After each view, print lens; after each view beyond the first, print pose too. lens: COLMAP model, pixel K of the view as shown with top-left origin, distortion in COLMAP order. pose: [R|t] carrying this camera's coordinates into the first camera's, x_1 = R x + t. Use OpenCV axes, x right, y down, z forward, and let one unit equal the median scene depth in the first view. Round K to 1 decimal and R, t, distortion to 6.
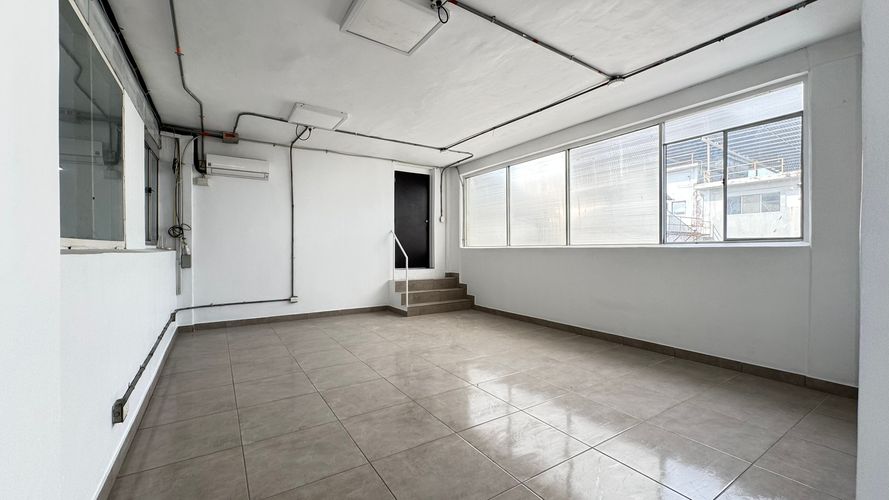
lens RADIAL K [[353.6, 0, 444.1], [0, 353.6, 250.2], [0, 0, 1]] dist [-0.003388, 0.000414]
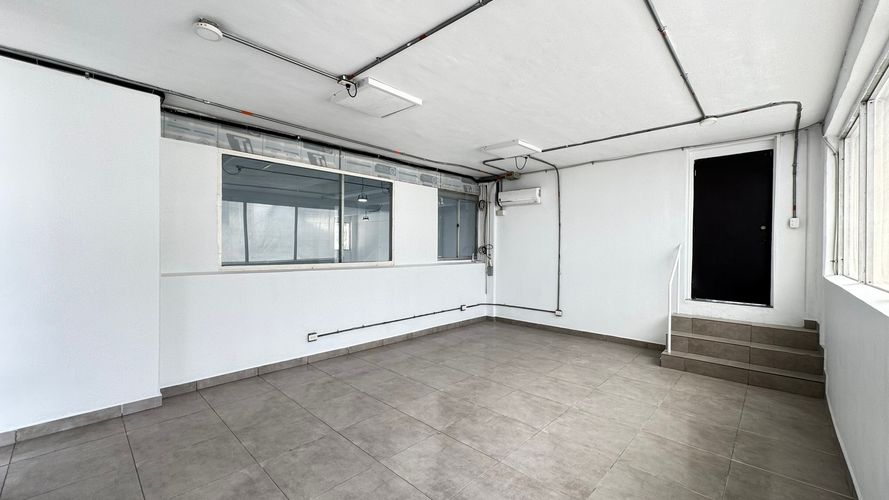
lens RADIAL K [[353.6, 0, 444.1], [0, 353.6, 250.2], [0, 0, 1]] dist [-0.003388, 0.000414]
pose [[0.234904, 0.011840, -0.971947, 0.710347], [-0.013011, 0.999875, 0.009036, -0.073328], [0.971932, 0.010523, 0.235028, 0.574188]]
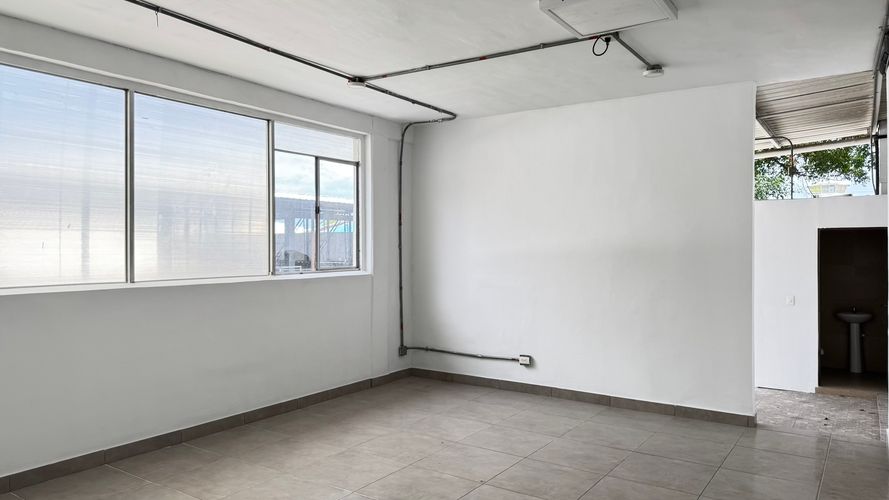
lens RADIAL K [[618.8, 0, 440.7], [0, 618.8, 249.2], [0, 0, 1]] dist [0.026965, -0.001054]
pose [[-0.388307, -0.003046, 0.921525, -0.768528], [0.003197, 0.999984, 0.004653, -0.077116], [-0.921525, 0.004753, -0.388291, 1.144187]]
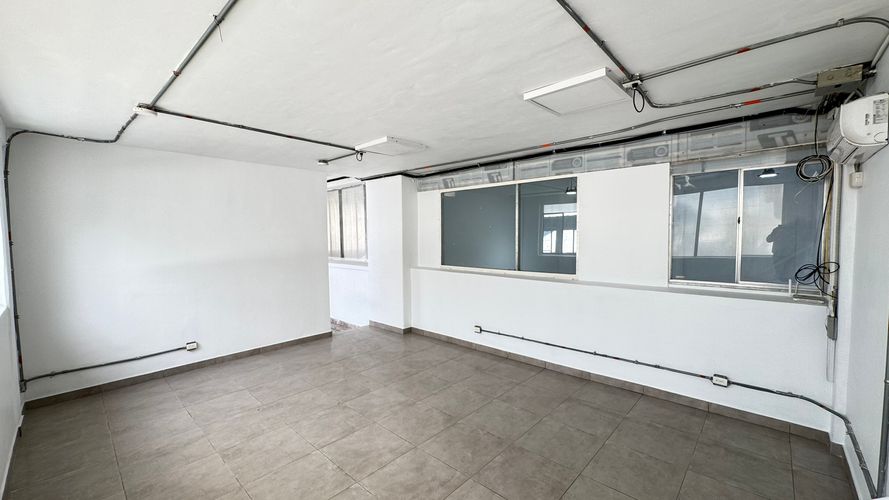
lens RADIAL K [[353.6, 0, 444.1], [0, 353.6, 250.2], [0, 0, 1]] dist [-0.003388, 0.000414]
pose [[-0.968852, 0.024557, -0.246421, 0.020308], [0.011223, 0.998403, 0.055370, -0.156594], [0.247388, 0.050880, -0.967580, 1.637474]]
